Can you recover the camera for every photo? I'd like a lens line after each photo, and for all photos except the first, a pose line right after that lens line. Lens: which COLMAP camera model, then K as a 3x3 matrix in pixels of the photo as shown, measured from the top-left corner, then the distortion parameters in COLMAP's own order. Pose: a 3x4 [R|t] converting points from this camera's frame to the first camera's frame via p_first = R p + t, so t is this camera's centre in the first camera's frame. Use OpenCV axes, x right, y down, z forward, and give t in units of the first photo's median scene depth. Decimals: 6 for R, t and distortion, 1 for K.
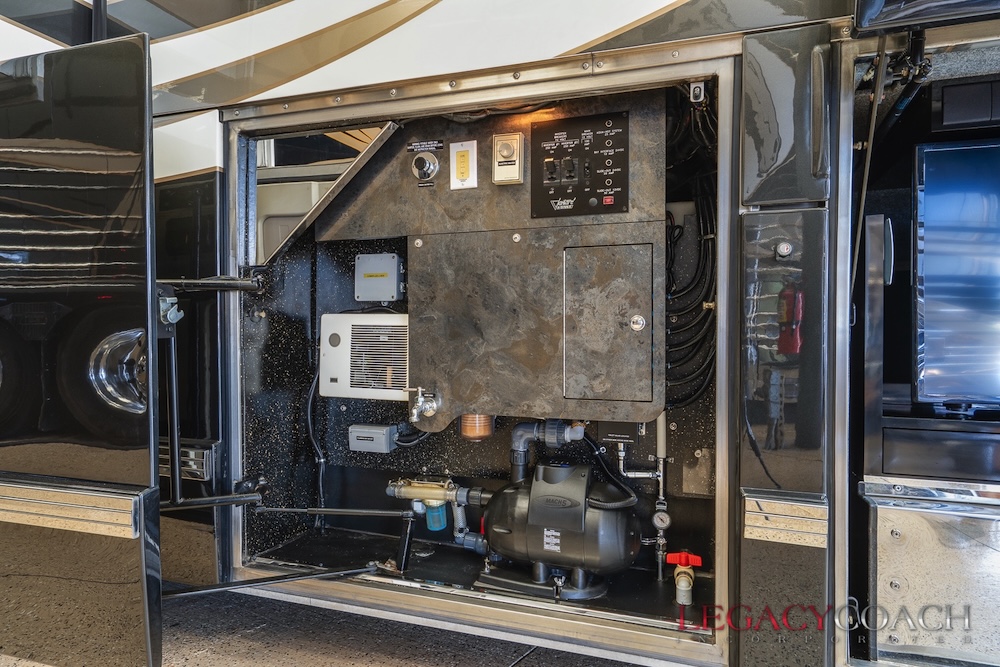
lens RADIAL K [[565.8, 0, 500.0], [0, 565.8, 333.5], [0, 0, 1]] dist [0.018205, -0.000765]
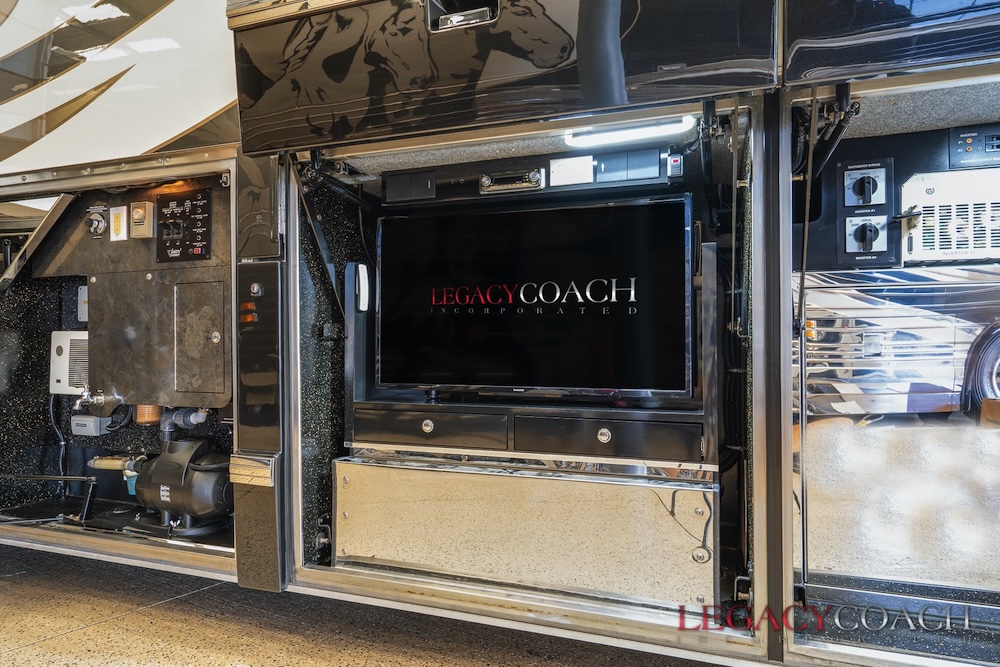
lens RADIAL K [[563.3, 0, 500.0], [0, 563.3, 333.5], [0, 0, 1]] dist [0.004547, 0.000299]
pose [[0.999914, -0.007278, -0.010899, 0.905473], [0.007091, 0.999828, -0.017129, 0.000876], [0.011022, 0.017051, 0.999794, -0.373629]]
